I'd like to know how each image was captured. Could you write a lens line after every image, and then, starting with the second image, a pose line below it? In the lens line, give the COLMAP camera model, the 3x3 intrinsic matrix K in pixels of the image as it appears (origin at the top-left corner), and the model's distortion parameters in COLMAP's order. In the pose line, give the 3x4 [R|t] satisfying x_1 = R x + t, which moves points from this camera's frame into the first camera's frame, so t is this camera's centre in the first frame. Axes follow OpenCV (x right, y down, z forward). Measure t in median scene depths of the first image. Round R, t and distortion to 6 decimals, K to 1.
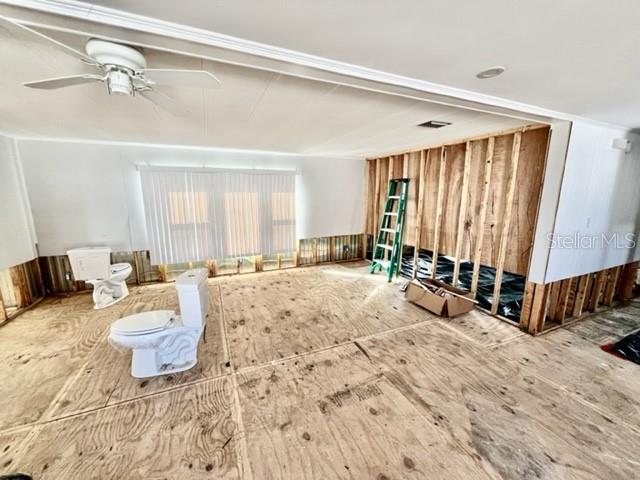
lens RADIAL K [[256.0, 0, 321.6], [0, 256.0, 239.3], [0, 0, 1]] dist [-0.004362, 0.001427]
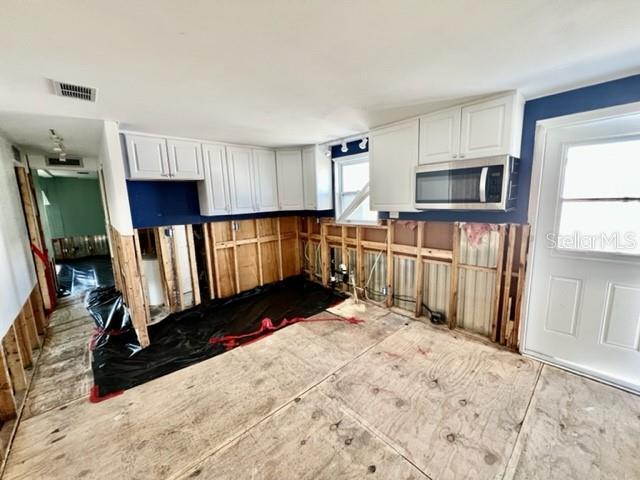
lens RADIAL K [[256.0, 0, 319.3], [0, 256.0, 239.5], [0, 0, 1]] dist [-0.004362, 0.001427]
pose [[-0.312943, -0.149529, 0.937927, 0.206271], [0.209538, 0.952327, 0.221738, -0.056141], [-0.926370, 0.265923, -0.266692, 0.385188]]
